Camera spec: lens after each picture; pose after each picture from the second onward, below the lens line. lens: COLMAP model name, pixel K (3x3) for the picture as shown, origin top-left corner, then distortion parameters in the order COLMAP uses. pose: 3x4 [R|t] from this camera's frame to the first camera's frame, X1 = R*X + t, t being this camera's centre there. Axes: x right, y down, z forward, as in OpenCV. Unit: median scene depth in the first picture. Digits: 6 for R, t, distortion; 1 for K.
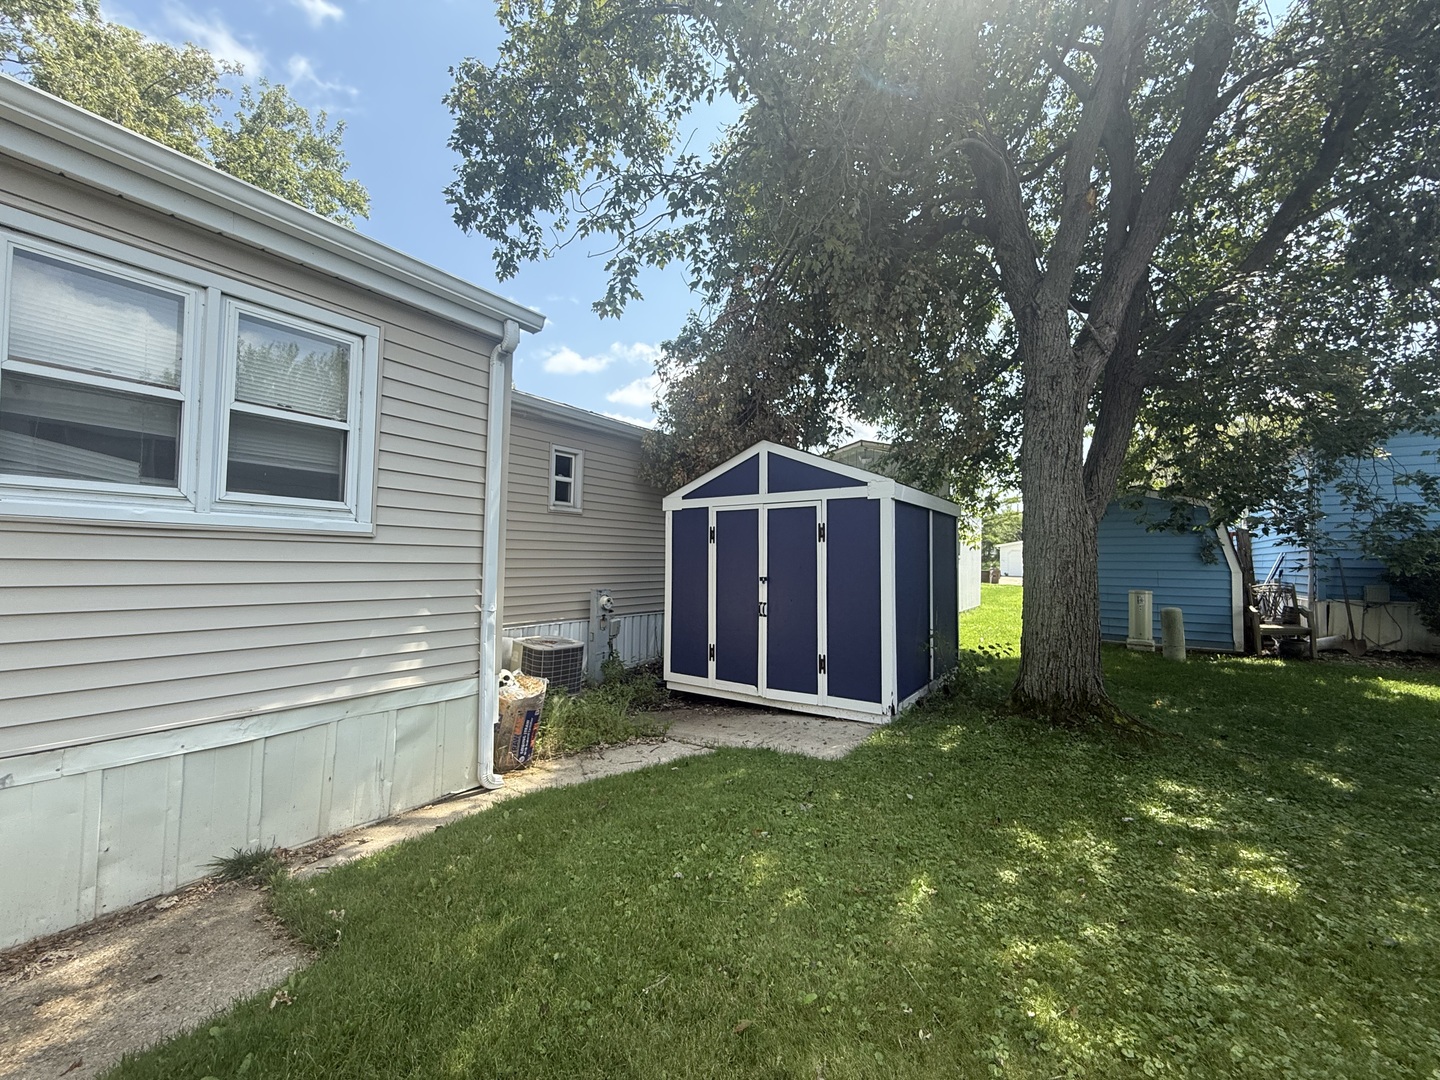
lens RADIAL K [[575.7, 0, 719.7], [0, 575.7, 539.5], [0, 0, 1]] dist [0.000858, -0.000078]
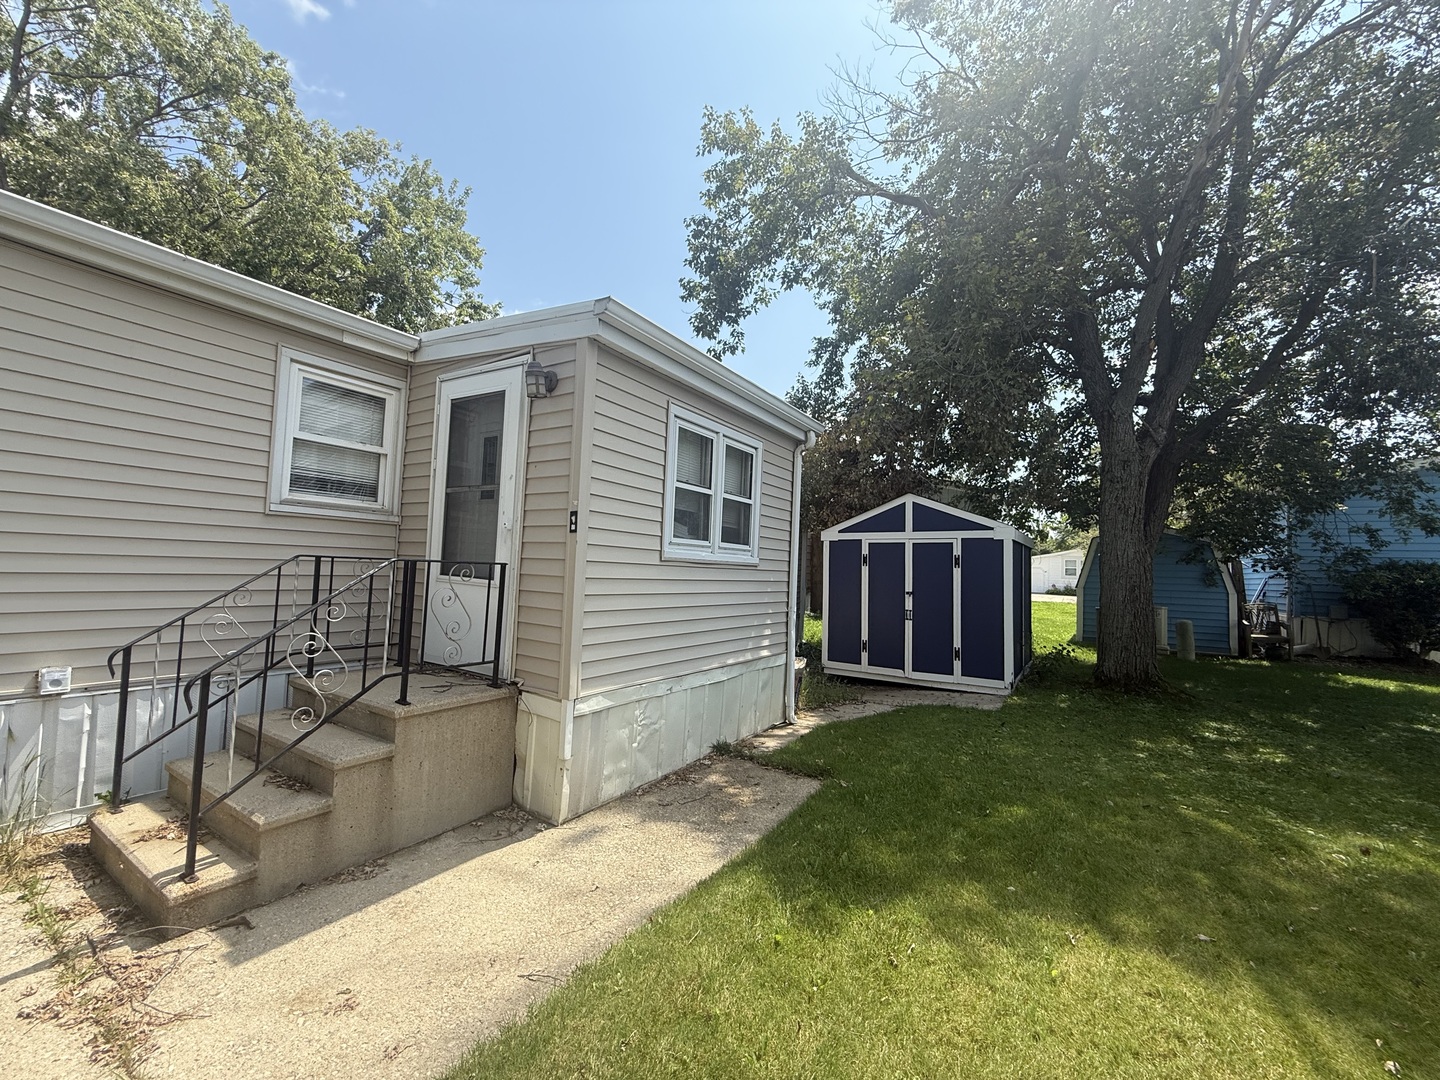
lens RADIAL K [[575.7, 0, 720.8], [0, 575.7, 539.0], [0, 0, 1]] dist [0.000858, -0.000078]
pose [[0.999445, 0.020648, 0.026133, -0.395956], [-0.020193, 0.999642, -0.017555, -0.027060], [-0.026486, 0.017018, 0.999504, -0.362937]]
